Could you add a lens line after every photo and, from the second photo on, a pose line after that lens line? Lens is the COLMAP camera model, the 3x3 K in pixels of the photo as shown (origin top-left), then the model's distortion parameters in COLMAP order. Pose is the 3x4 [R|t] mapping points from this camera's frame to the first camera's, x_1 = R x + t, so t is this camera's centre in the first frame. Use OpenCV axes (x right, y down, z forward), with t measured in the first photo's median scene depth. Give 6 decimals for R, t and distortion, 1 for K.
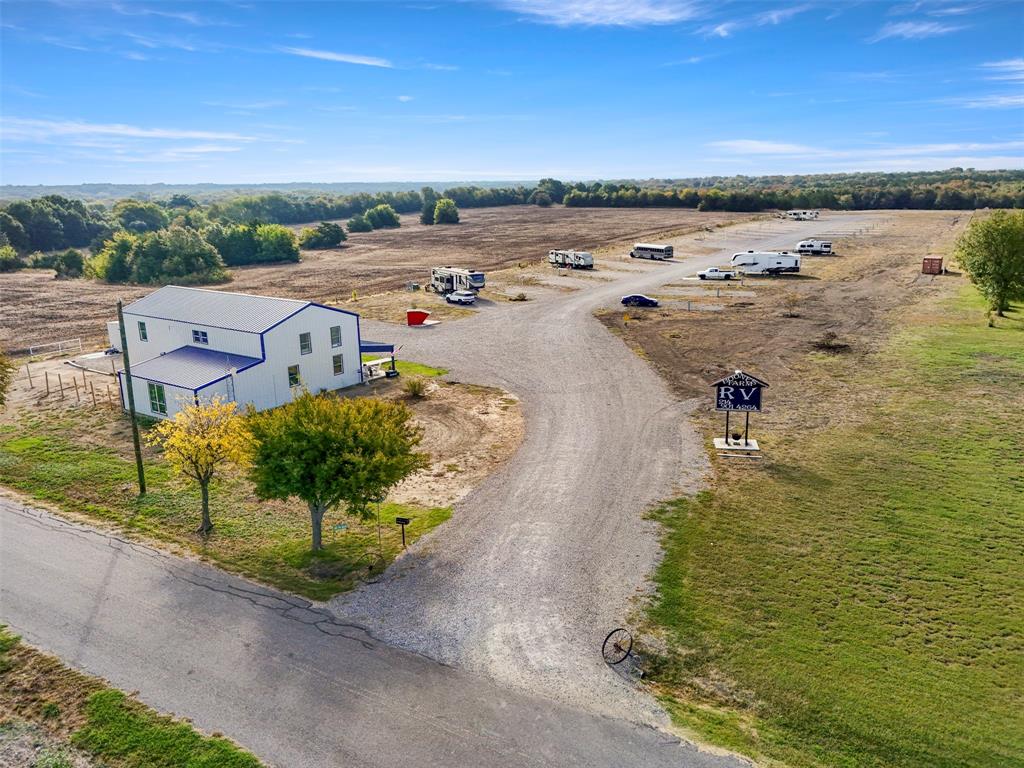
lens RADIAL K [[774.6, 0, 512.0], [0, 774.6, 384.0], [0, 0, 1]] dist [0.091964, -0.094270]
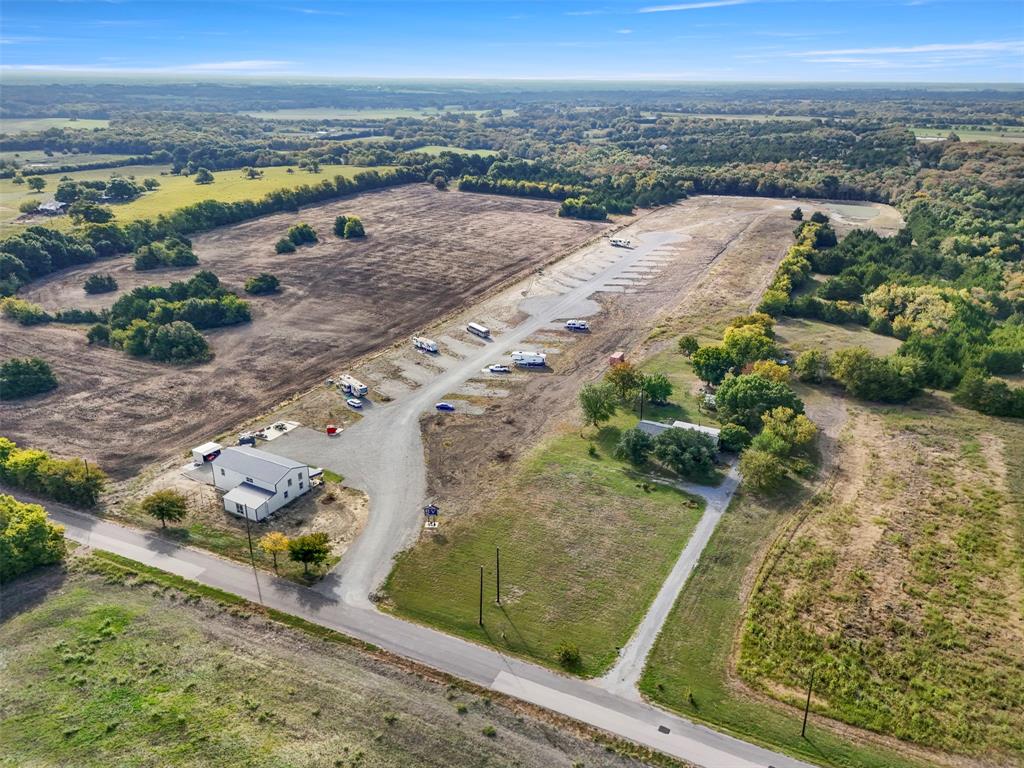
lens RADIAL K [[752.8, 0, 514.6], [0, 752.8, 389.5], [0, 0, 1]] dist [0.080642, -0.073737]
pose [[0.994341, -0.014355, 0.105262, 0.238821], [0.000198, 0.991077, 0.133289, -0.705929], [-0.106236, -0.132513, 0.985471, -1.619204]]
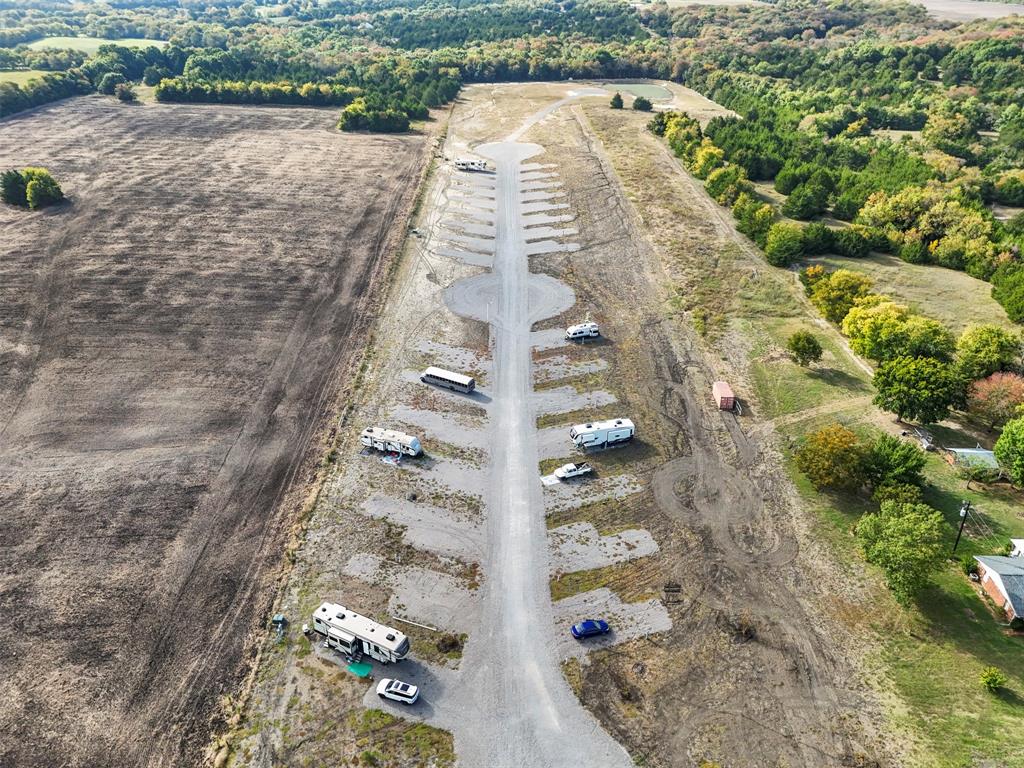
lens RADIAL K [[752.8, 0, 514.6], [0, 752.8, 389.5], [0, 0, 1]] dist [0.080642, -0.073737]
pose [[0.857574, -0.245863, 0.451795, -0.436889], [0.120020, 0.949764, 0.289038, -1.119579], [-0.500162, -0.193647, 0.844002, 0.567278]]
